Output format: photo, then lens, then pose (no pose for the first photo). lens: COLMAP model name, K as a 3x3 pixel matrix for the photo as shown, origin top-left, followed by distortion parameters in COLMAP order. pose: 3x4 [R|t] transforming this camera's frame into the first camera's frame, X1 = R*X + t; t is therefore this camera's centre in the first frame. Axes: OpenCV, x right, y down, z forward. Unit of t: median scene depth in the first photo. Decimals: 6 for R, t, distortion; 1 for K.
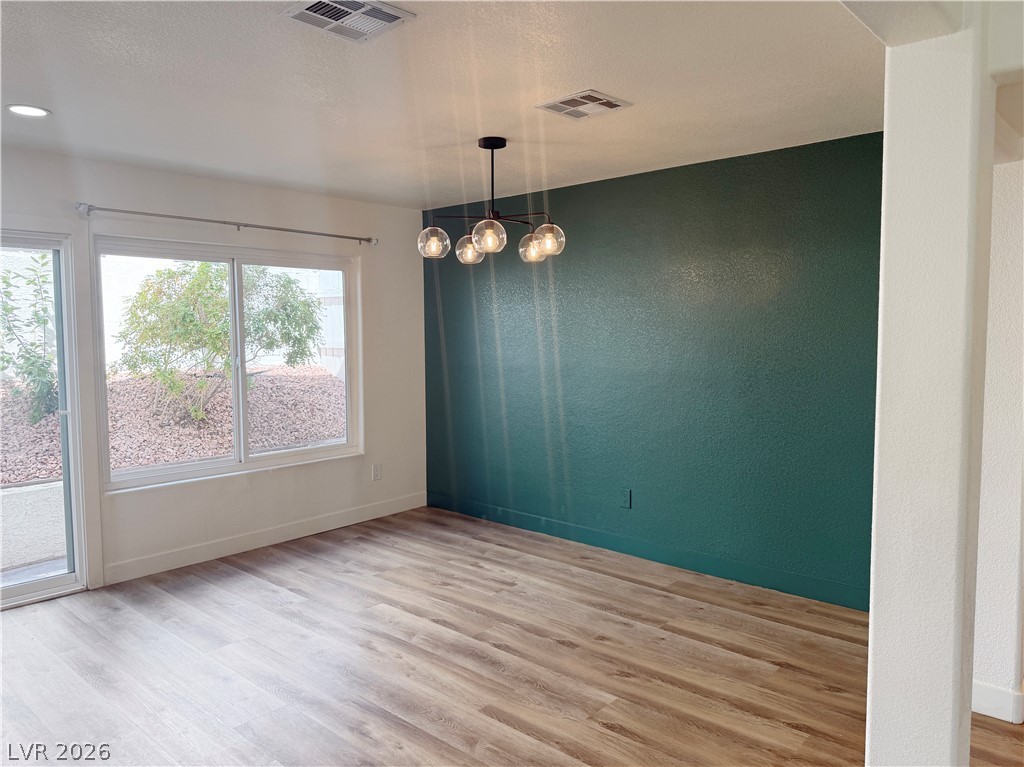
lens RADIAL K [[739.9, 0, 512.0], [0, 739.9, 383.5], [0, 0, 1]] dist [-0.000807, -0.000638]
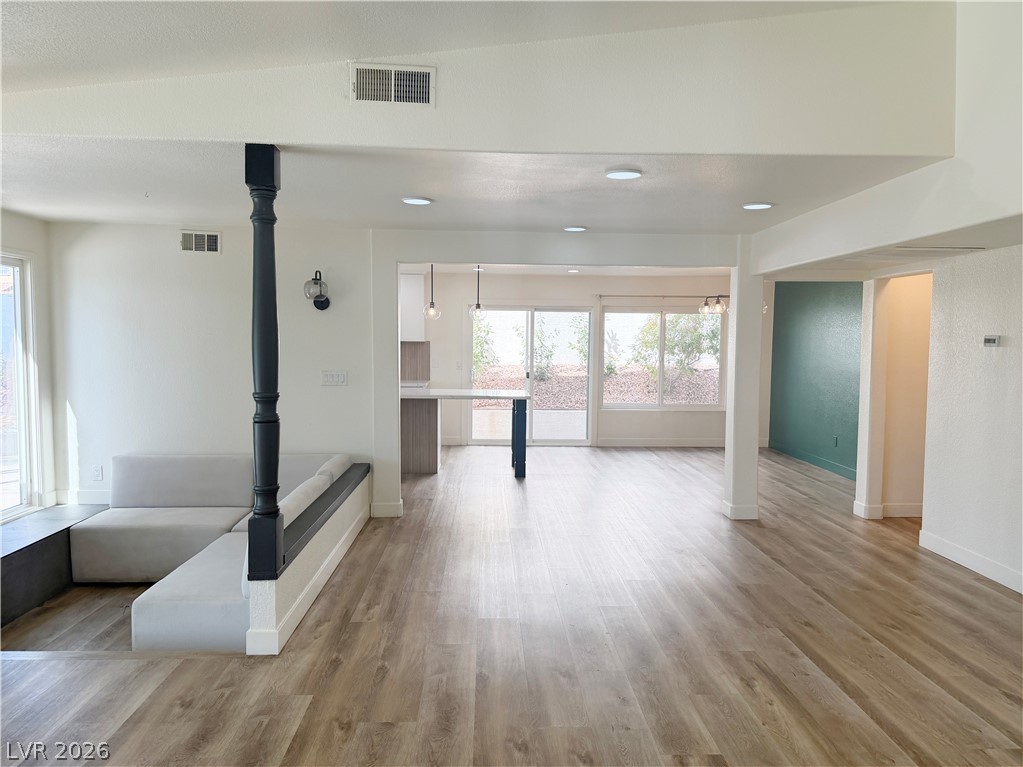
lens RADIAL K [[739.1, 0, 511.5], [0, 739.1, 383.5], [0, 0, 1]] dist [-0.000807, -0.000638]
pose [[0.688114, 0.052949, -0.723668, 0.910675], [-0.065524, 0.997794, 0.010701, 0.048235], [0.722638, 0.040055, 0.690065, -0.817962]]
